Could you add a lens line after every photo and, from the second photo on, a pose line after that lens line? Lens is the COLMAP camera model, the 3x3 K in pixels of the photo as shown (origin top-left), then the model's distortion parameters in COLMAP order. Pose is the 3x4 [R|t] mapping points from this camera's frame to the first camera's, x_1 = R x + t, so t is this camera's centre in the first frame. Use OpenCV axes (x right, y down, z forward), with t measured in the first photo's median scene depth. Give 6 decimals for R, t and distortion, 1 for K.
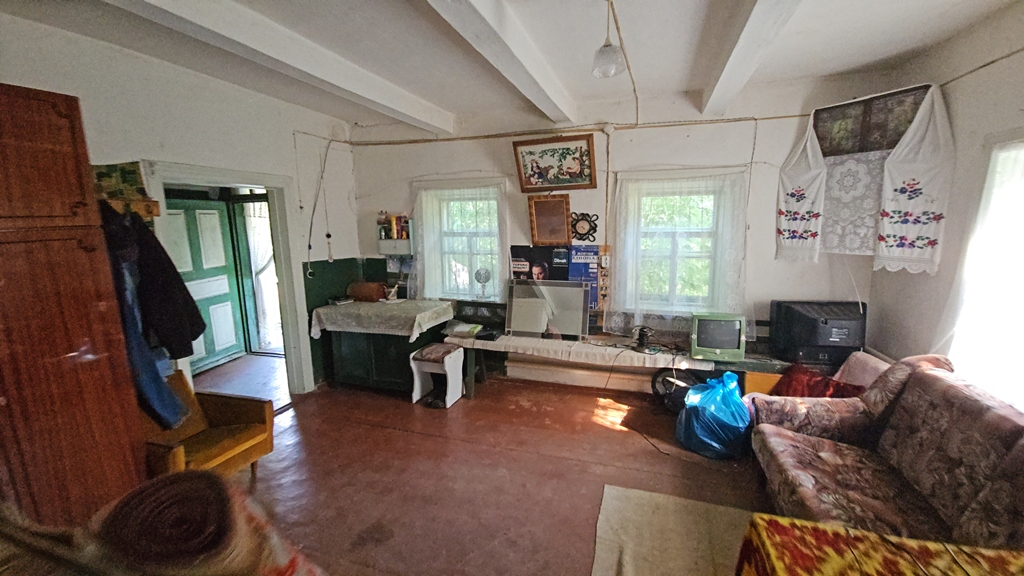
lens RADIAL K [[415.9, 0, 511.8], [0, 415.9, 289.9], [0, 0, 1]] dist [0.002724, -0.002423]
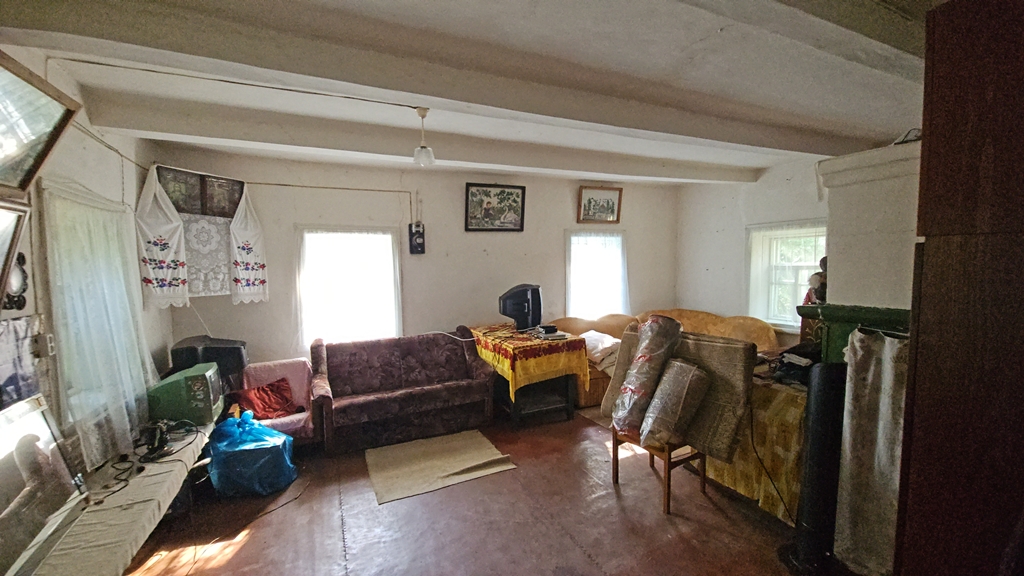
lens RADIAL K [[415.9, 0, 511.8], [0, 415.9, 289.9], [0, 0, 1]] dist [0.002724, -0.002423]
pose [[-0.697005, -0.019510, 0.716801, -0.847679], [0.142112, 0.976043, 0.164753, -0.220364], [-0.702843, 0.216700, -0.677534, 1.484589]]
